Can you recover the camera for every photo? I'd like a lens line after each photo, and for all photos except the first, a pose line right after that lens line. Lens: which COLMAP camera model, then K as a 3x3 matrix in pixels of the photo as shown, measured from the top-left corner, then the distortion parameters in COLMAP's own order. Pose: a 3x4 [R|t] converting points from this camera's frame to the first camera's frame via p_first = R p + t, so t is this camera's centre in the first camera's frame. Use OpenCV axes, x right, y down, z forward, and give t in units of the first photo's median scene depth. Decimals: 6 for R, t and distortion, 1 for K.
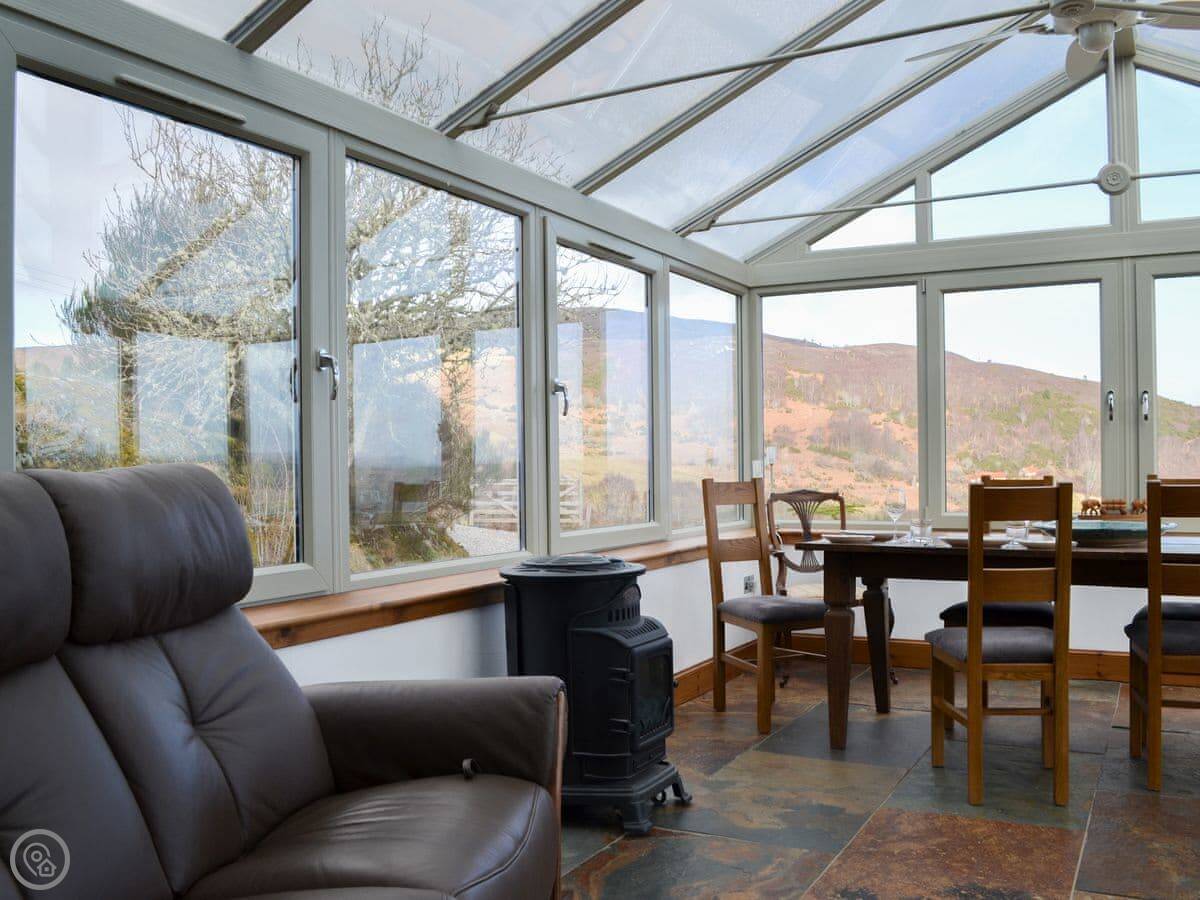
lens RADIAL K [[1088.6, 0, 592.9], [0, 1088.6, 475.5], [0, 0, 1]] dist [-0.099489, -0.005311]
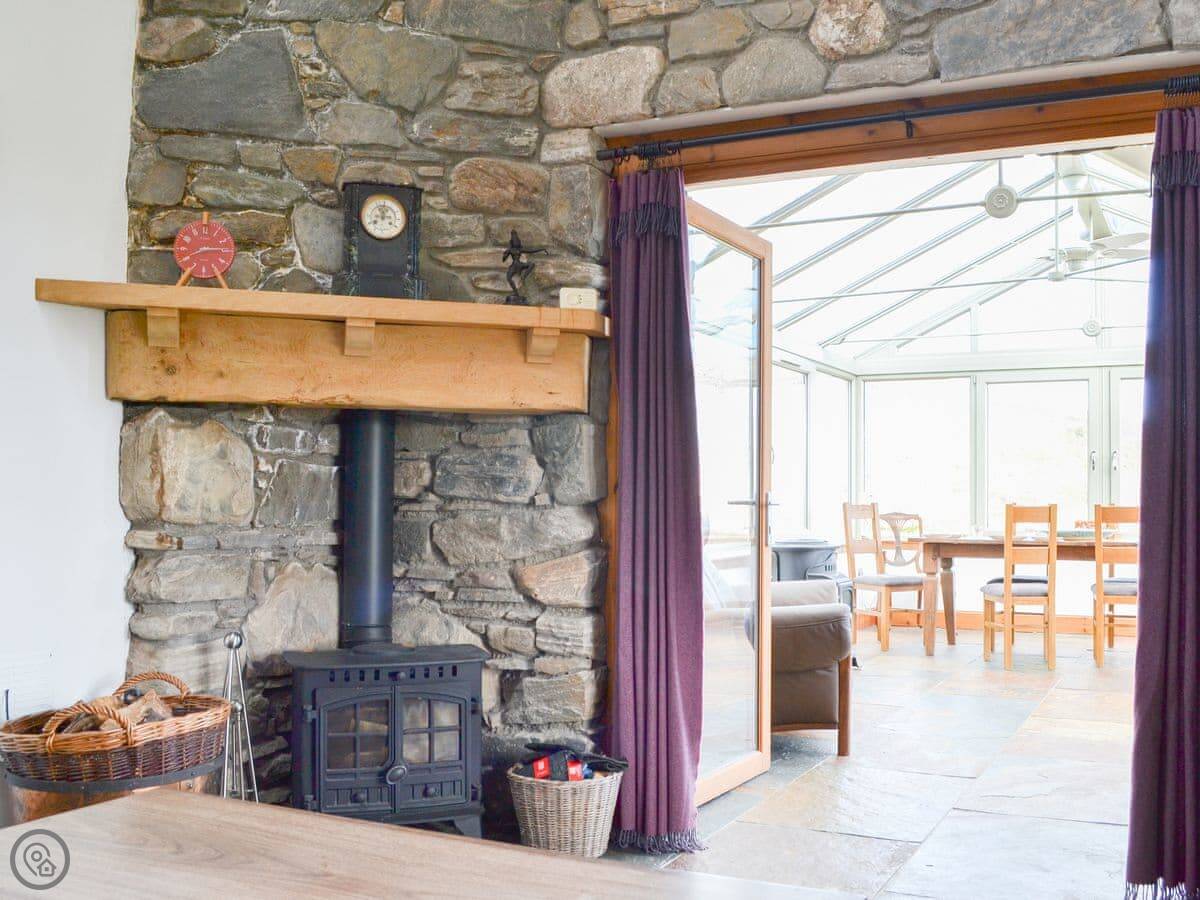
lens RADIAL K [[1227.2, 0, 656.3], [0, 1227.2, 487.5], [0, 0, 1]] dist [-0.084061, 0.010796]
pose [[0.997826, 0.013348, 0.064531, -0.268341], [-0.011935, 0.999682, -0.022223, 0.021372], [-0.064807, 0.021405, 0.997668, -0.735033]]
